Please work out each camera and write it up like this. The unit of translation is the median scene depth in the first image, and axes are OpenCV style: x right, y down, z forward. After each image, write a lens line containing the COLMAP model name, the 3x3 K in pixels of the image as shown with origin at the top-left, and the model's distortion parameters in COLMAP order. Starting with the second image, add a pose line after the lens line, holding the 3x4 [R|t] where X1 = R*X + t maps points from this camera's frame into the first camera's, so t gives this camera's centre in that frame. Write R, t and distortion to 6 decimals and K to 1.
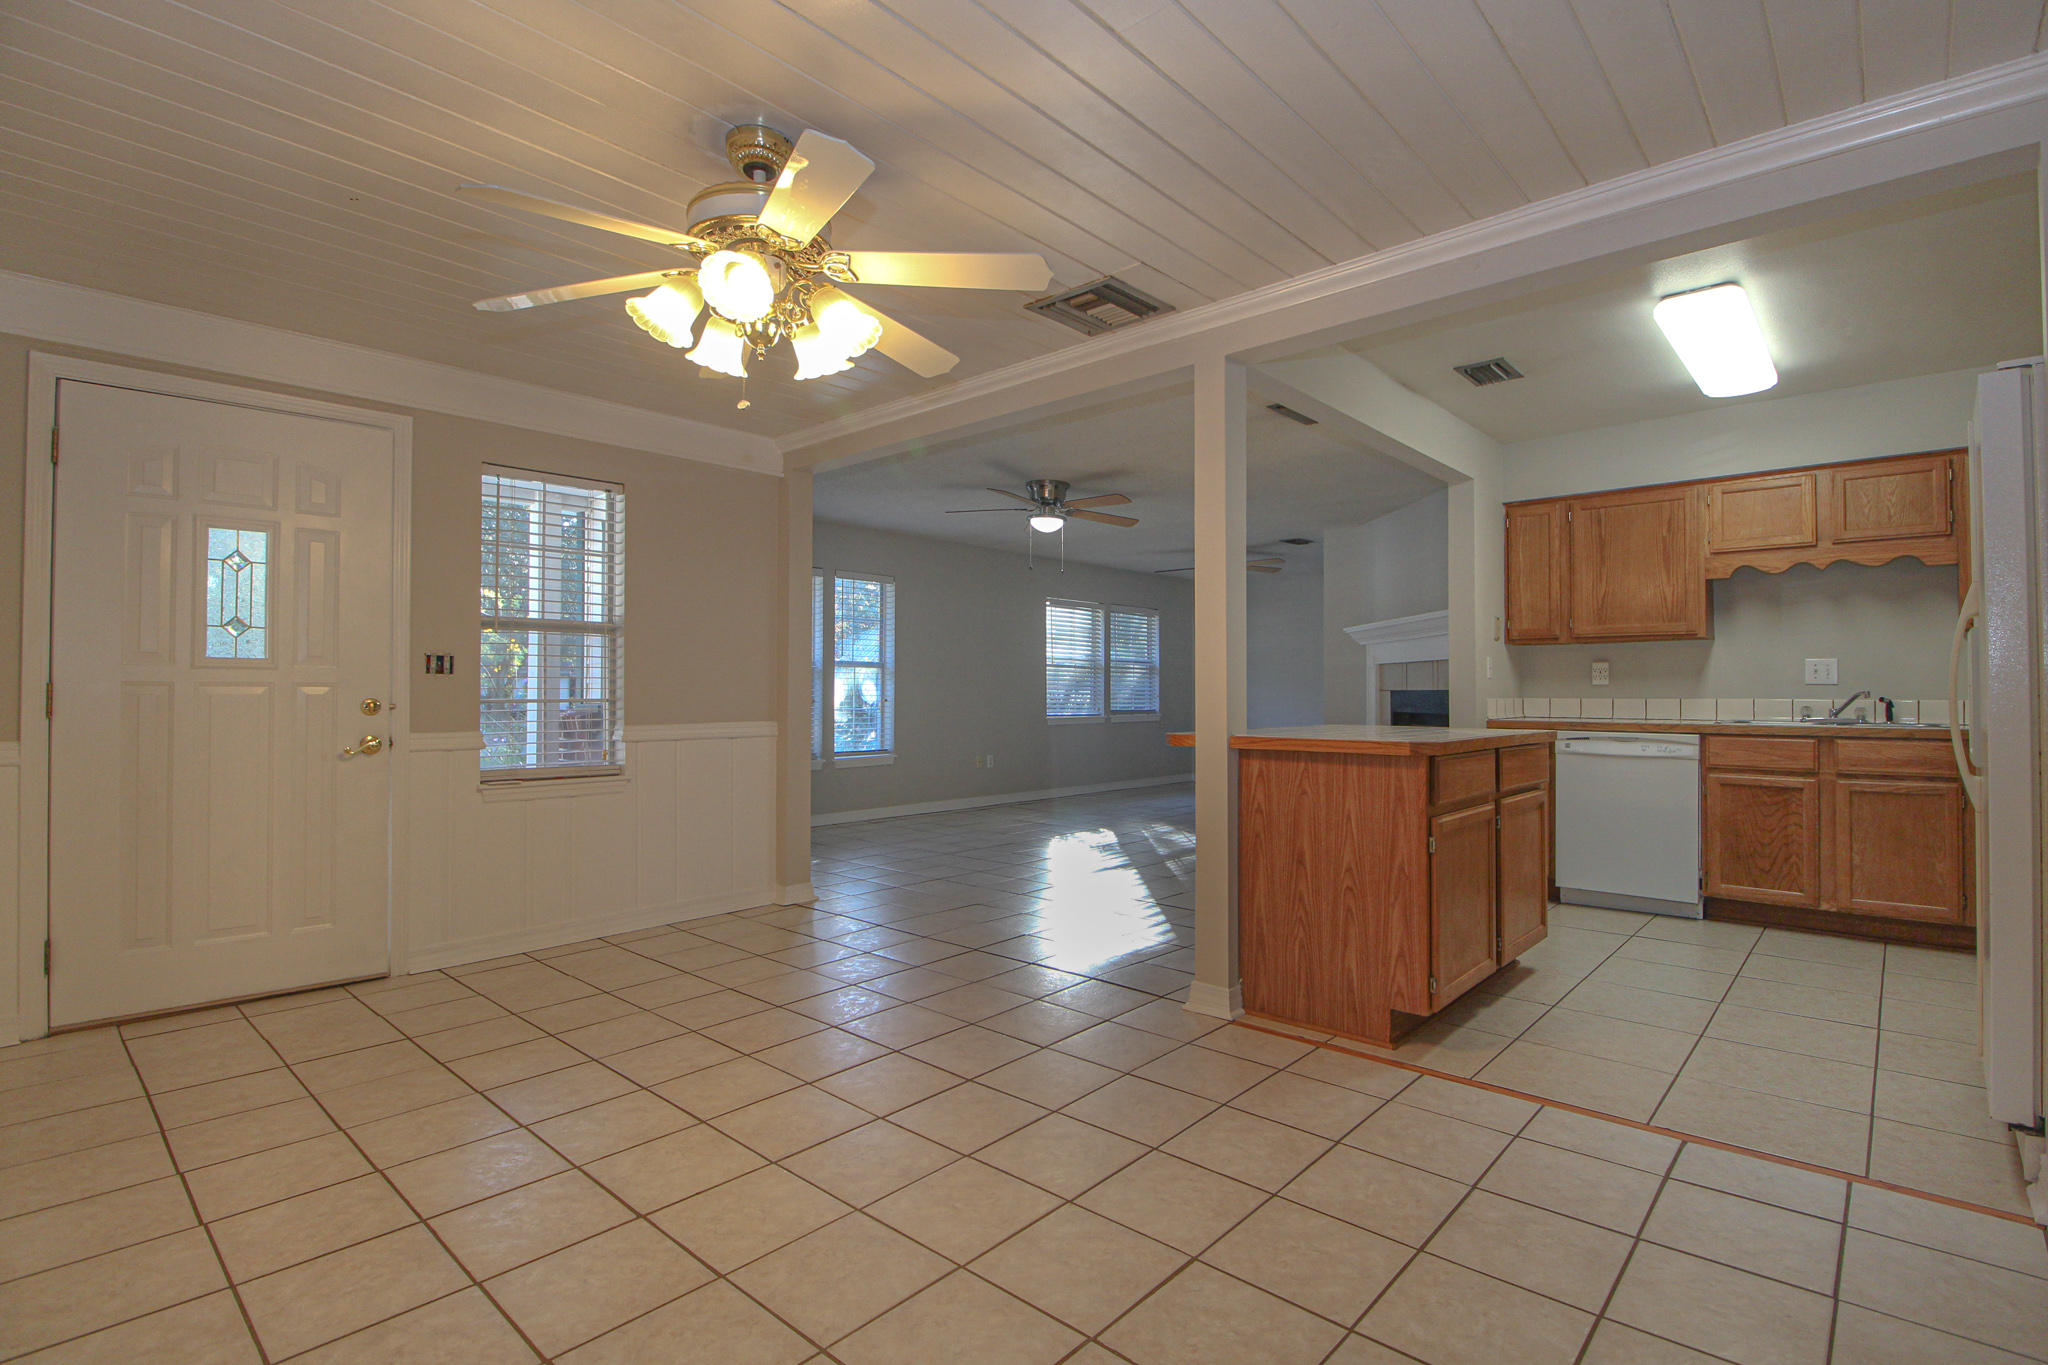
lens RADIAL K [[978.1, 0, 1039.4], [0, 978.1, 681.2], [0, 0, 1]] dist [0.009511, -0.019235]
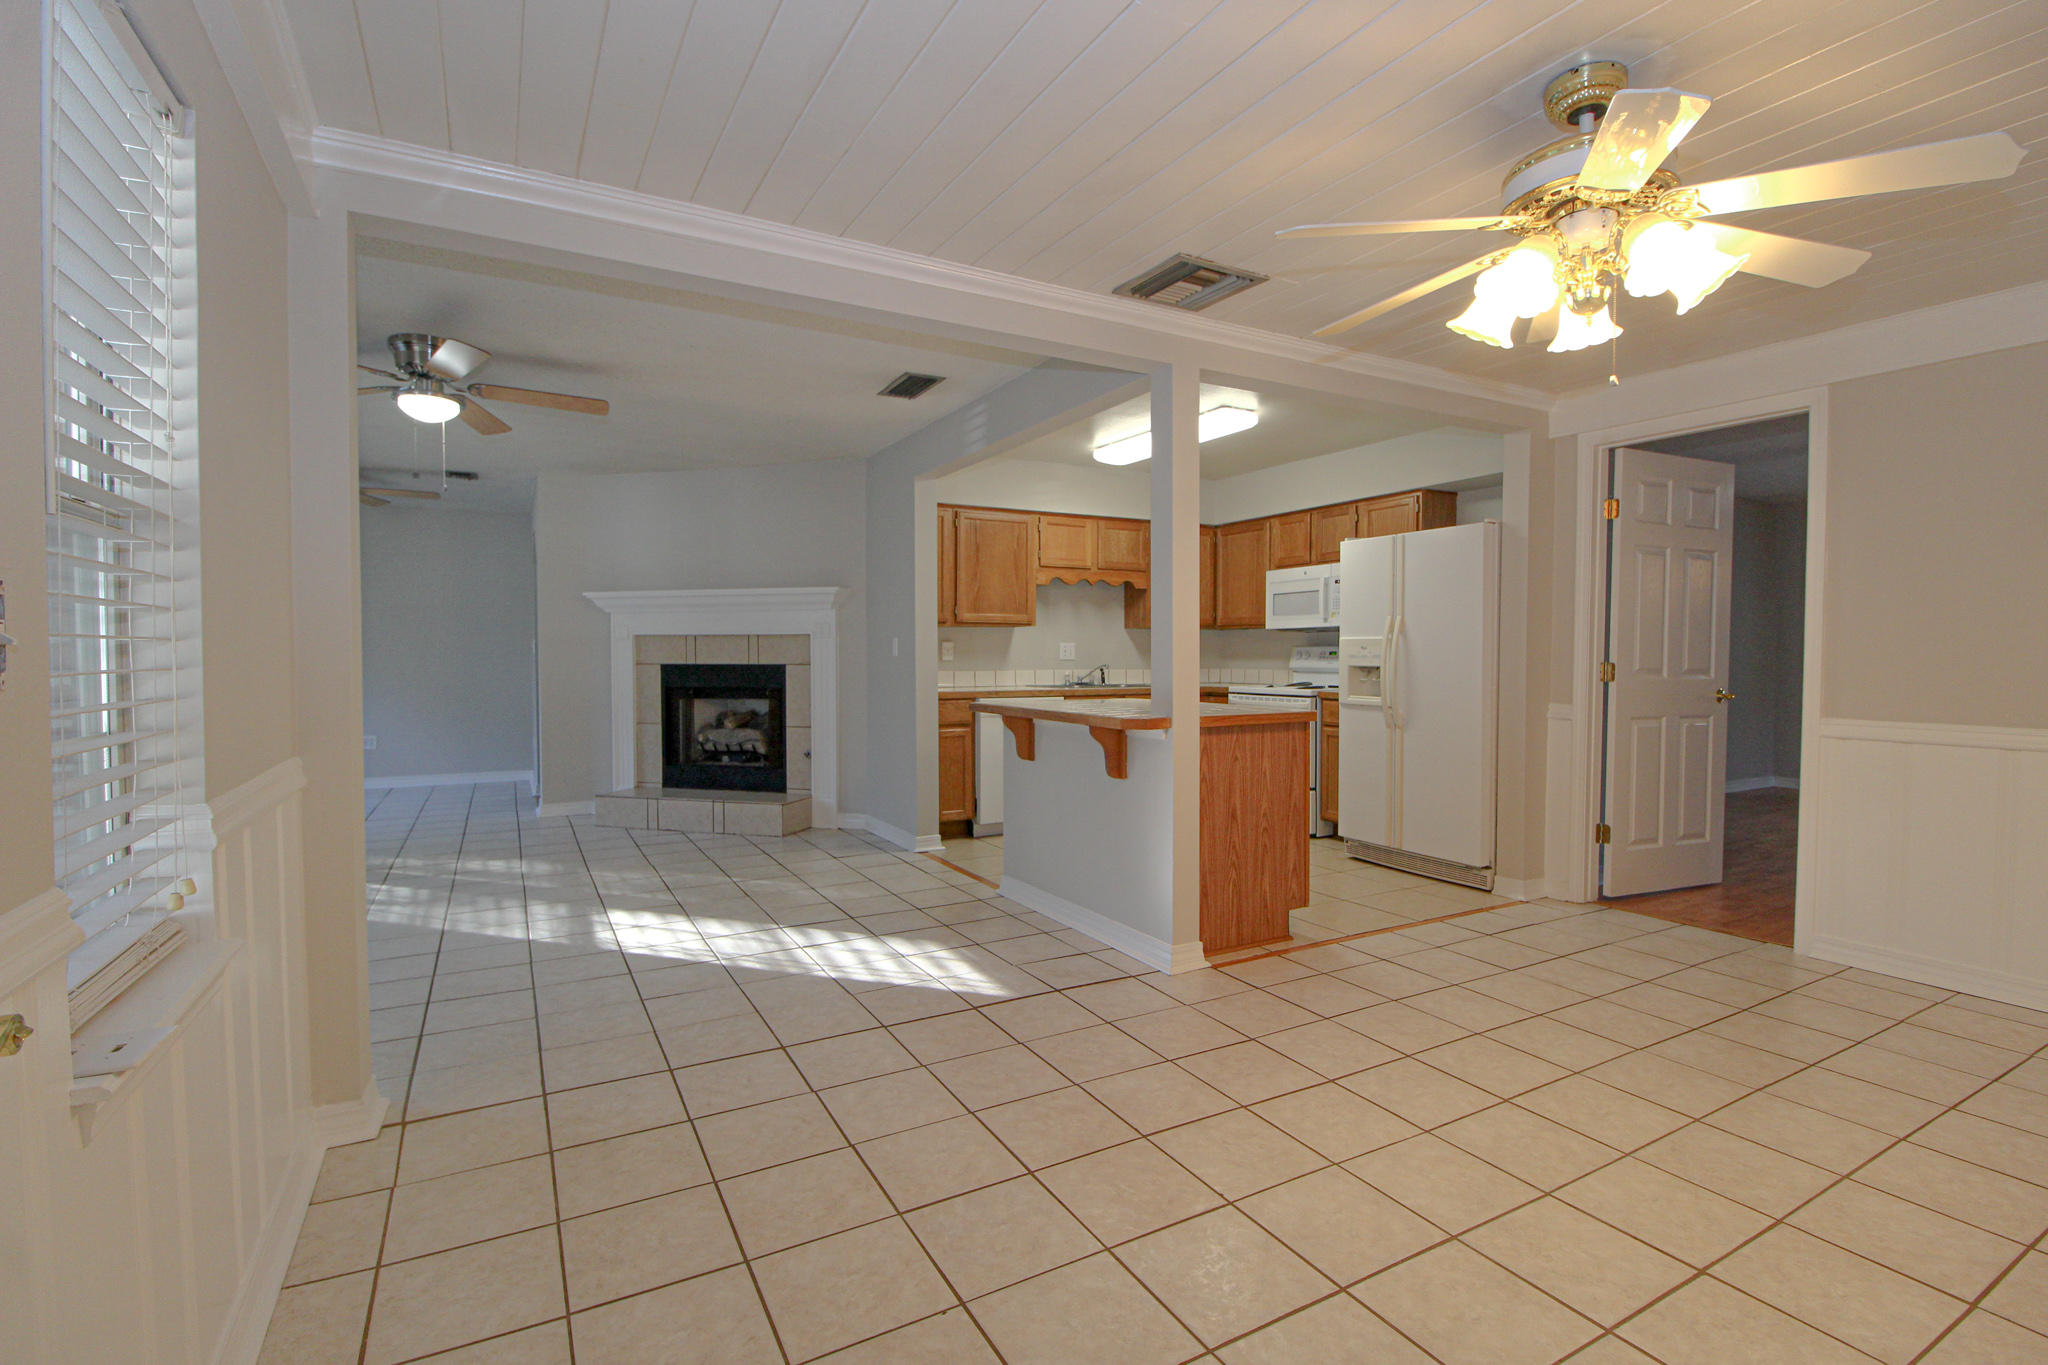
lens RADIAL K [[960.2, 0, 1045.2], [0, 960.2, 682.3], [0, 0, 1]] dist [-0.014218, -0.000217]
pose [[0.315912, -0.028921, 0.948348, -0.604804], [-0.009917, 0.999380, 0.033781, -0.011894], [-0.948737, -0.020077, 0.315429, 0.557540]]
